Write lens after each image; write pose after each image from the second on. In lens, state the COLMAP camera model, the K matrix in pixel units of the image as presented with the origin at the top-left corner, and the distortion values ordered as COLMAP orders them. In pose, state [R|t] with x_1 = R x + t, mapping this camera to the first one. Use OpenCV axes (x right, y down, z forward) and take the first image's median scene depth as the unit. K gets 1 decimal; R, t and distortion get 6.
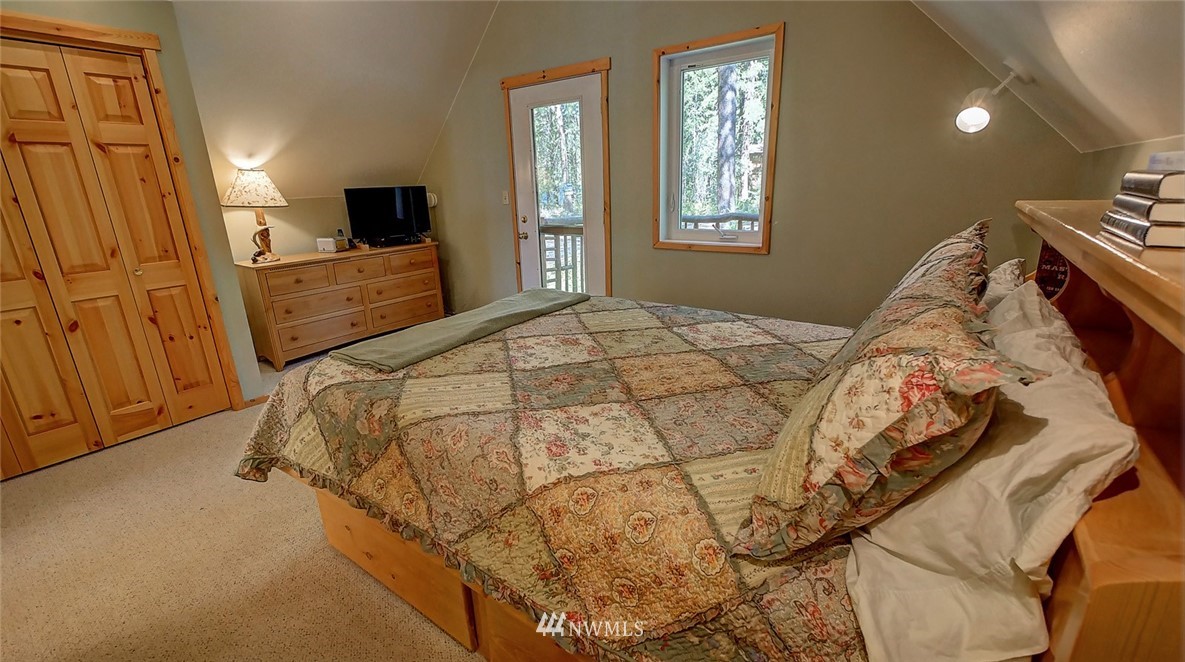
lens RADIAL K [[491.2, 0, 589.2], [0, 491.2, 329.7], [0, 0, 1]] dist [-0.007398, 0.000437]
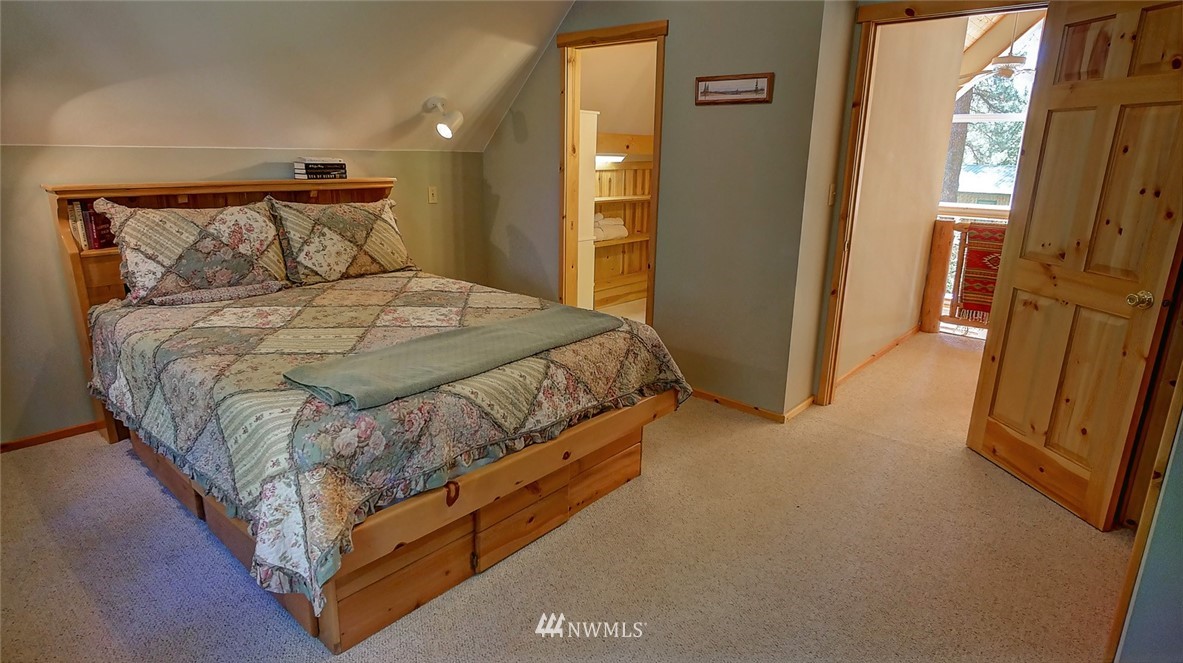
lens RADIAL K [[637.7, 0, 591.5], [0, 637.7, 330.1], [0, 0, 1]] dist [-0.001983, -0.000206]
pose [[-0.997048, -0.005630, 0.076577, -0.478093], [0.036088, 0.845926, 0.532078, -0.576769], [-0.067774, 0.533271, -0.843225, 1.854863]]
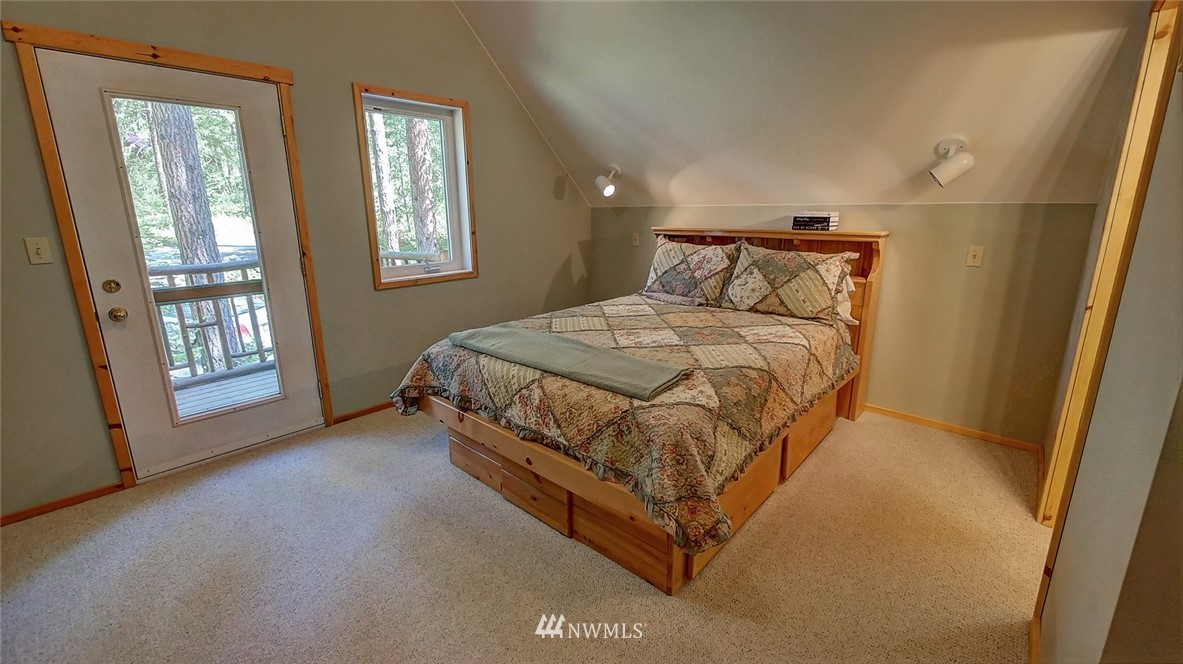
lens RADIAL K [[490.4, 0, 589.9], [0, 490.4, 326.8], [0, 0, 1]] dist [-0.007398, 0.000437]
pose [[0.101352, -0.203972, 0.973716, -1.193157], [0.291675, 0.941838, 0.166934, -0.220440], [-0.951133, 0.267090, 0.154950, 0.782034]]
